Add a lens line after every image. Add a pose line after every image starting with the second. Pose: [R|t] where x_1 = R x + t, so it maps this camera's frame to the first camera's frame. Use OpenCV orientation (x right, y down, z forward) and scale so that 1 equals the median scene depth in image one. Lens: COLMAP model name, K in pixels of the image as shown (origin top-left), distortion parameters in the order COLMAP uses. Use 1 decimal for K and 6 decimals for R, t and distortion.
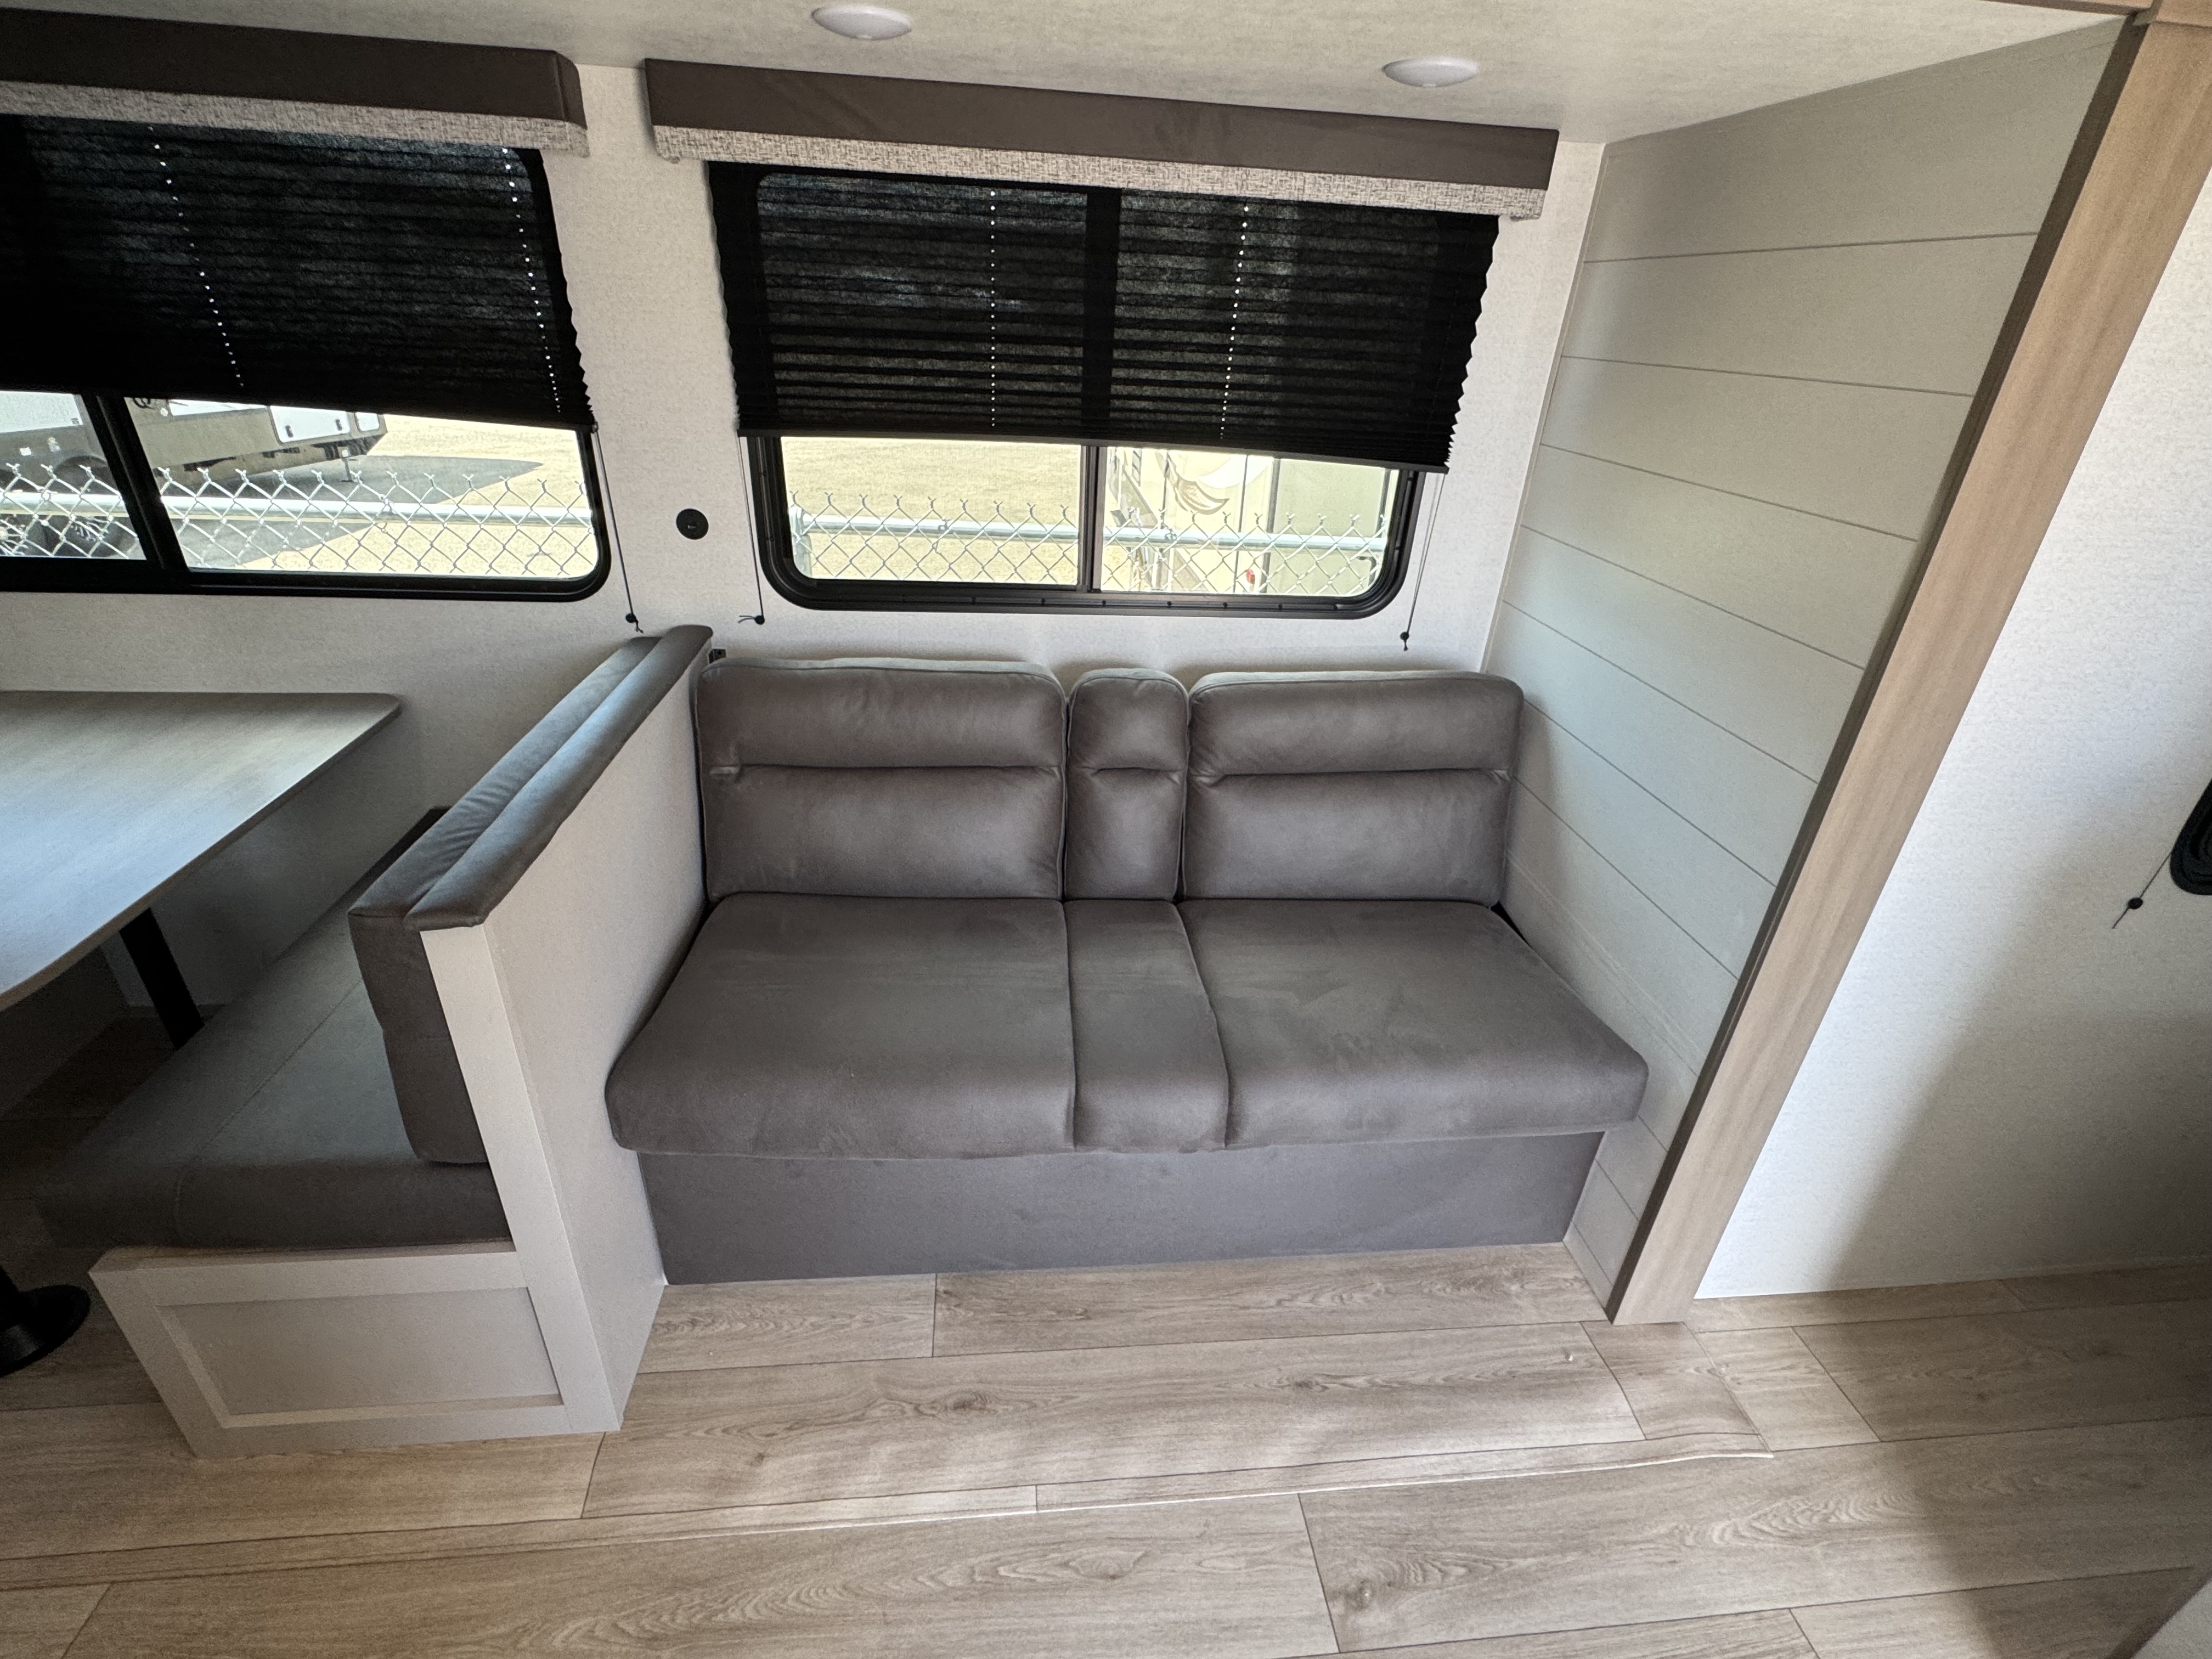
lens RADIAL K [[1041.9, 0, 1092.4], [0, 1041.9, 826.0], [0, 0, 1]] dist [0.020026, -0.010027]
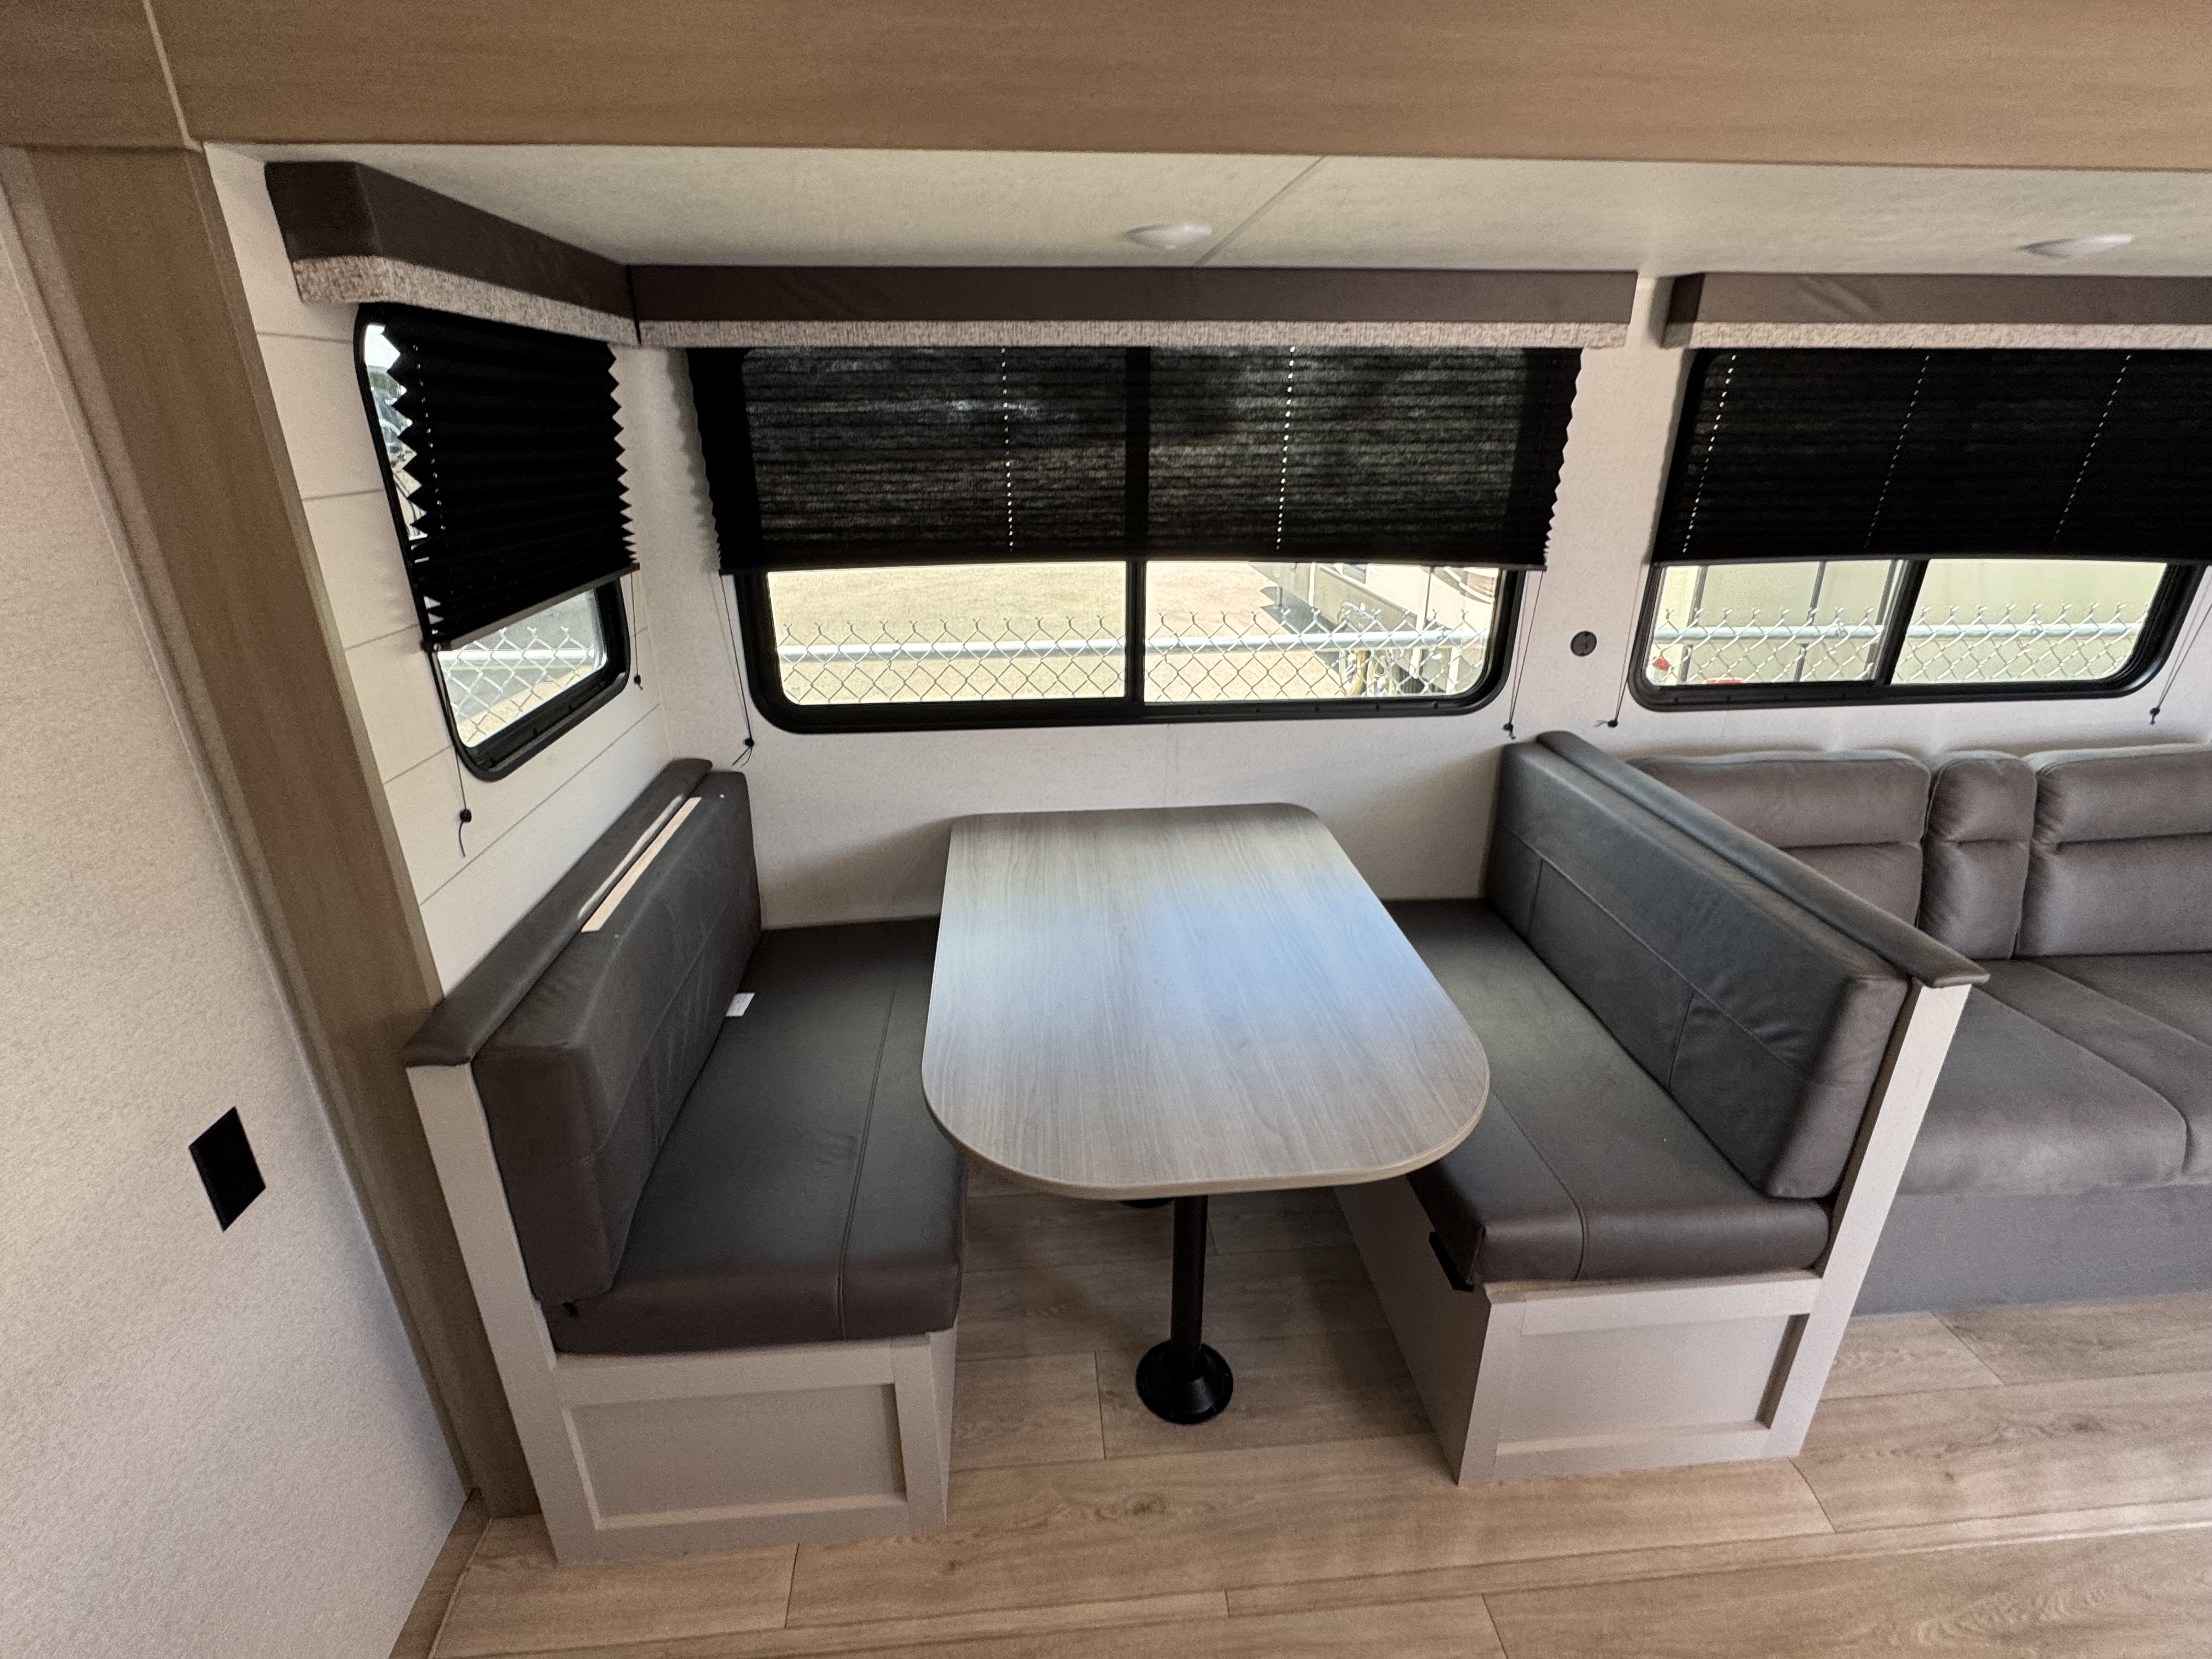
lens RADIAL K [[1004.2, 0, 1106.0], [0, 1004.2, 829.5], [0, 0, 1]] dist [-0.018917, 0.009880]
pose [[0.998378, -0.043079, -0.037212, -0.888423], [0.039265, 0.994436, -0.097747, 0.001796], [0.041215, 0.096127, 0.994515, -0.097665]]
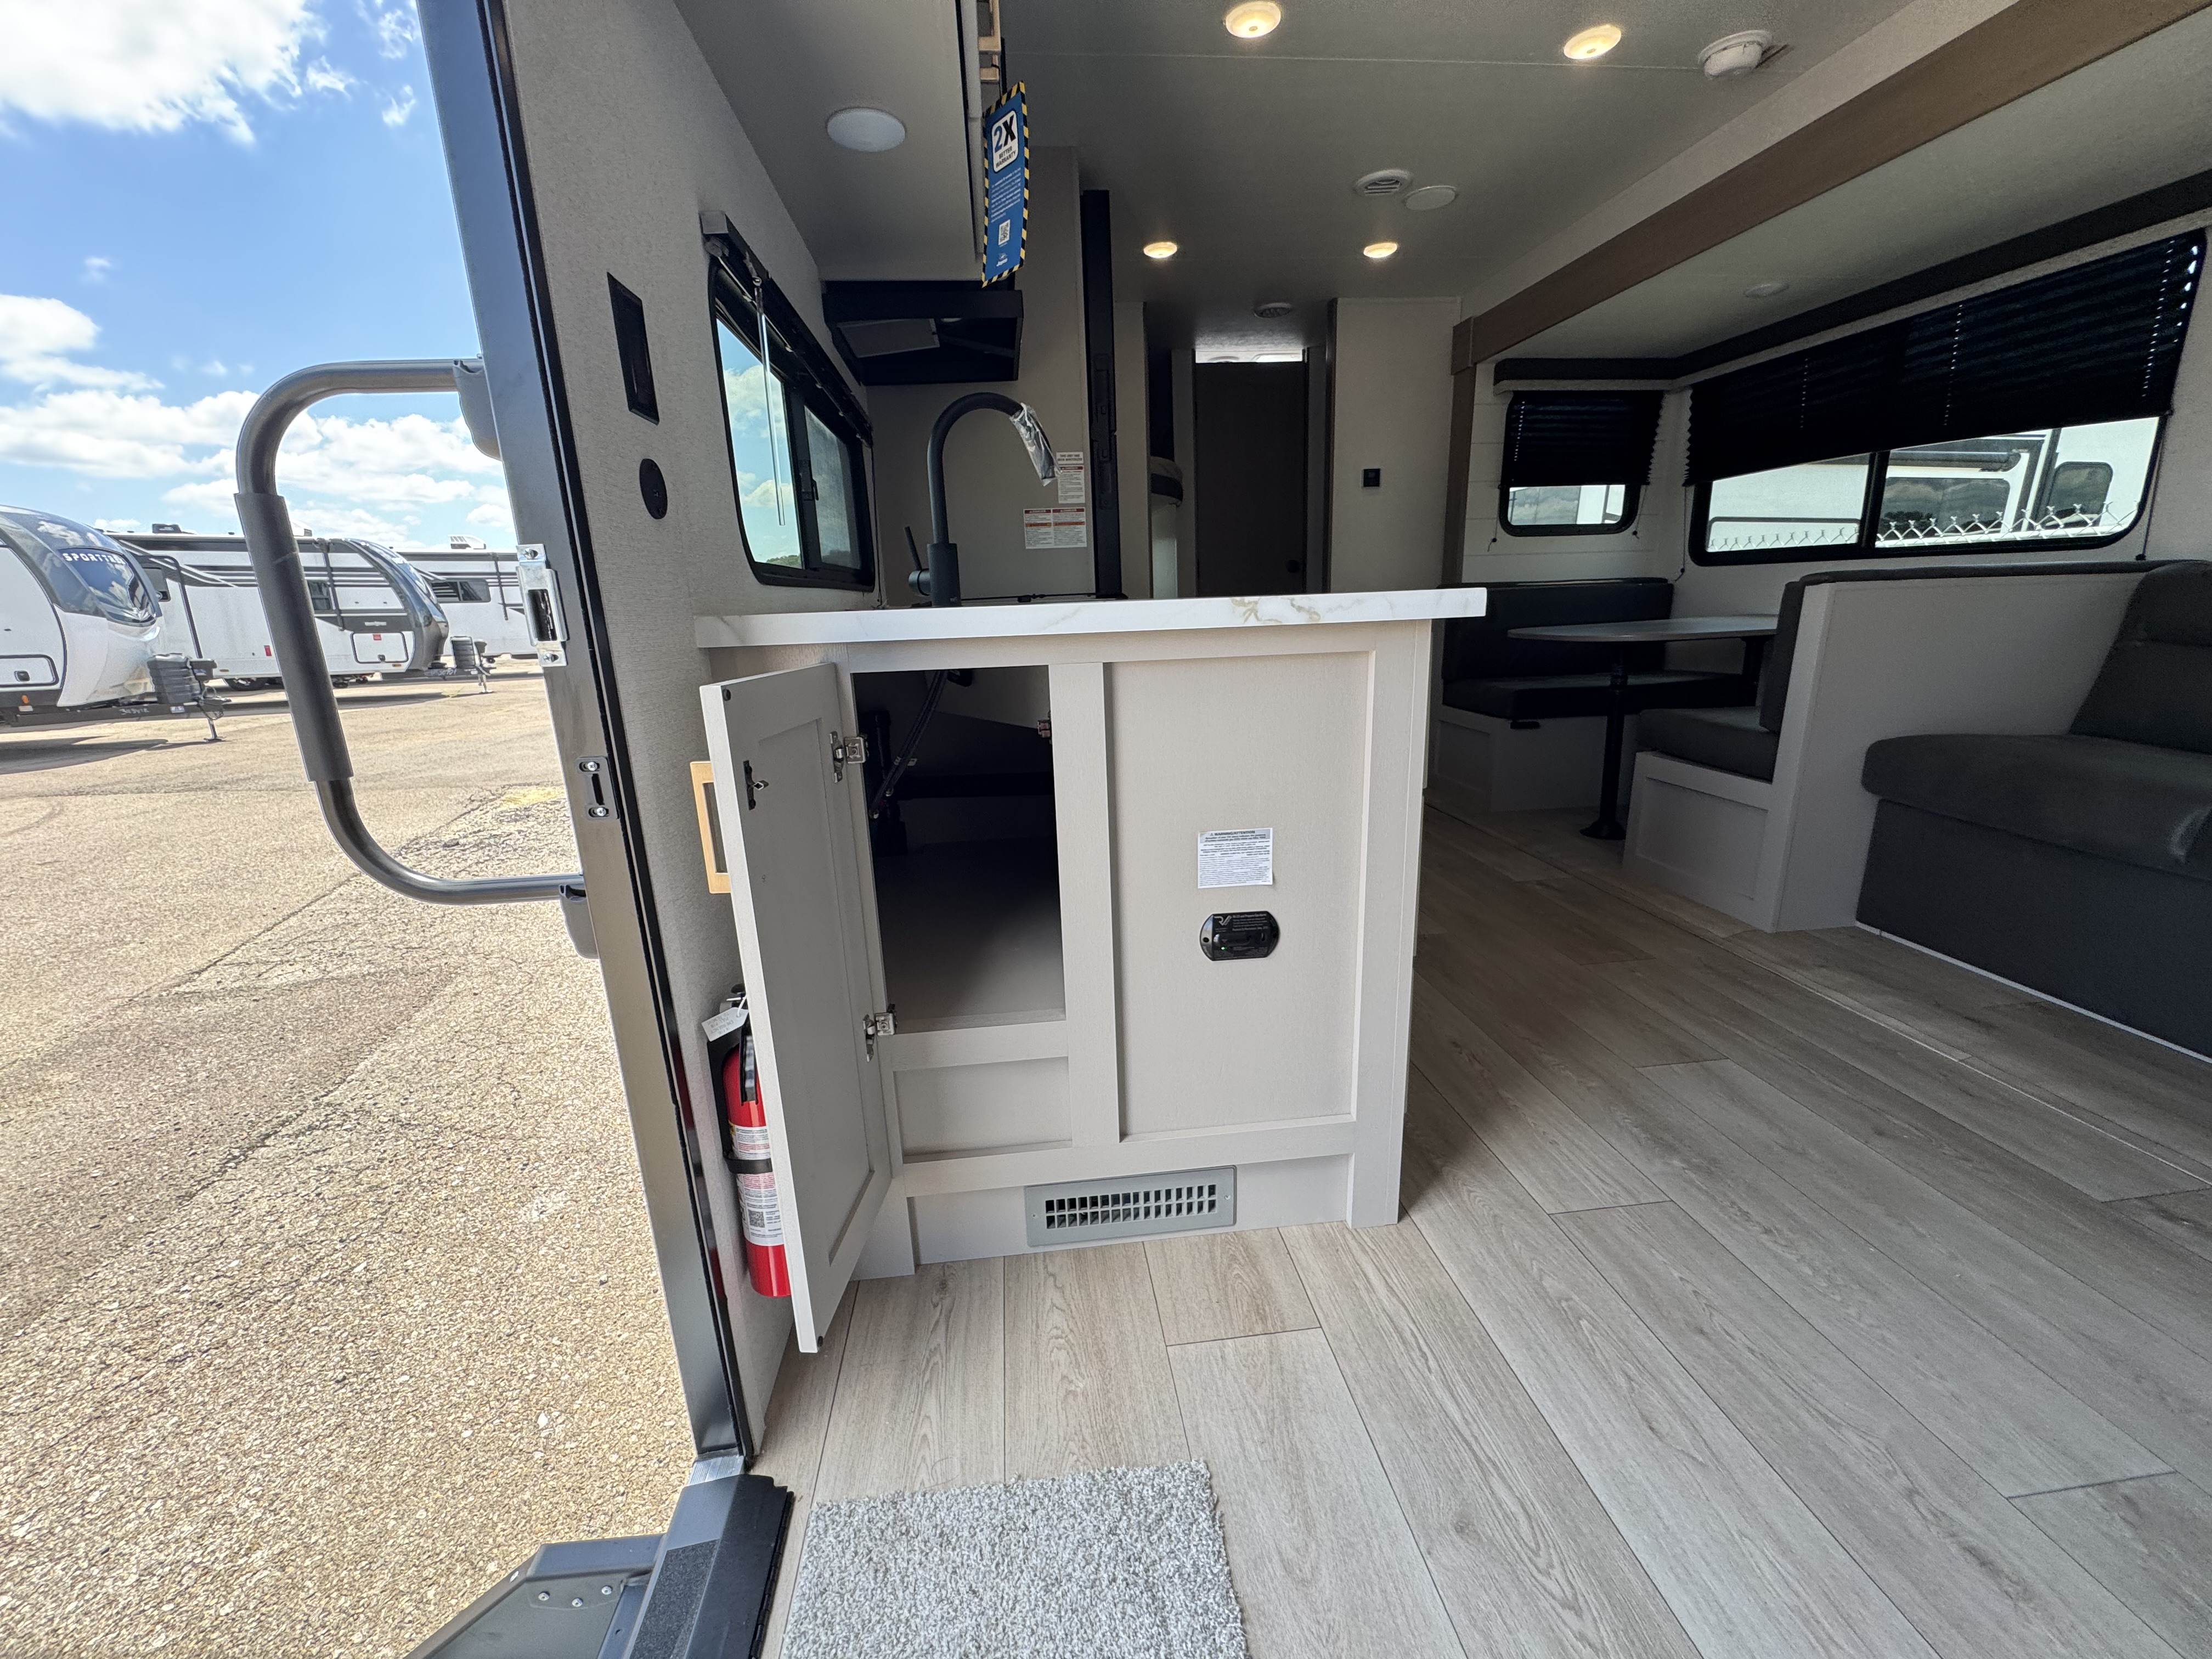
lens RADIAL K [[887.8, 0, 1106.0], [0, 887.8, 829.5], [0, 0, 1]] dist [0.000197, -0.000417]
pose [[0.020477, 0.212252, -0.977000, 0.770414], [-0.432348, 0.882990, 0.182767, 0.509382], [0.901475, 0.418661, 0.109848, -0.199832]]
